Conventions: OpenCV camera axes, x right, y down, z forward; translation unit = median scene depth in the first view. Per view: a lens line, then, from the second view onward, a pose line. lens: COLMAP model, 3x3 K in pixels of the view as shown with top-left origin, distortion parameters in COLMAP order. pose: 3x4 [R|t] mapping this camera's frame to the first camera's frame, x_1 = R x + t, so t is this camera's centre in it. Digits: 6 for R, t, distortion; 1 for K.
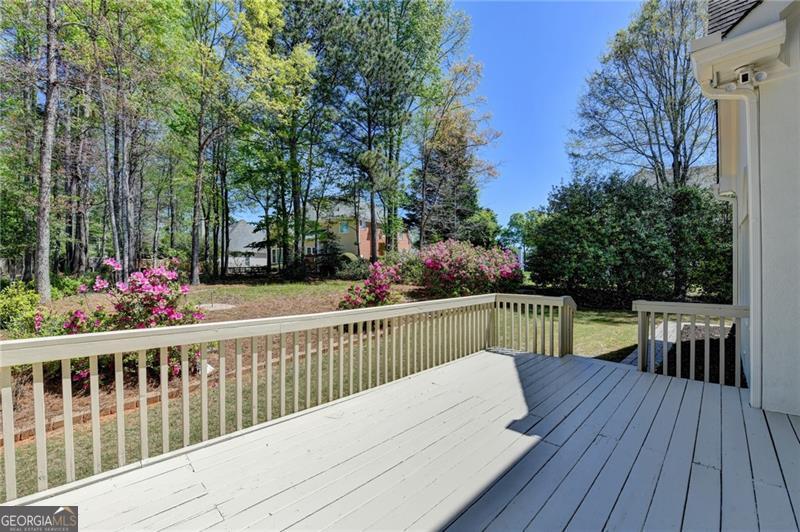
lens RADIAL K [[331.0, 0, 398.2], [0, 331.0, 269.7], [0, 0, 1]] dist [-0.017340, -0.000596]
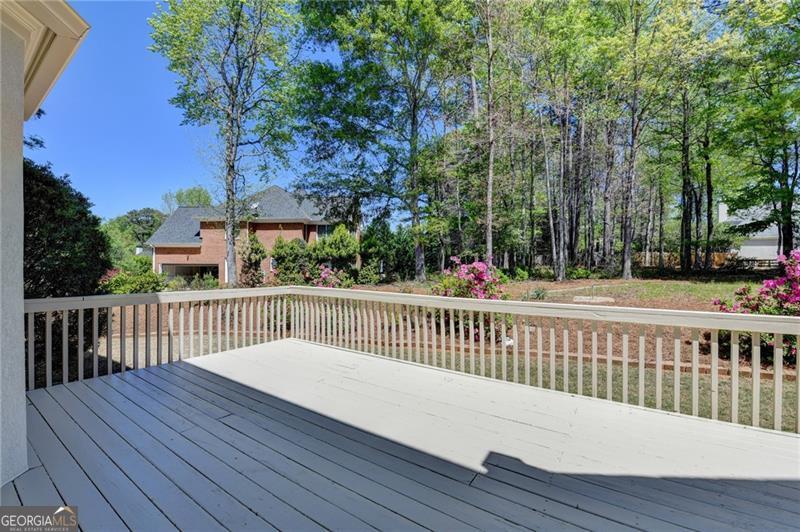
lens RADIAL K [[331.0, 0, 394.3], [0, 331.0, 262.3], [0, 0, 1]] dist [-0.017340, -0.000596]
pose [[0.190760, 0.000901, -0.981636, 0.198965], [-0.004870, 0.999988, -0.000029, -0.000692], [0.981625, 0.004786, 0.190762, 0.106161]]
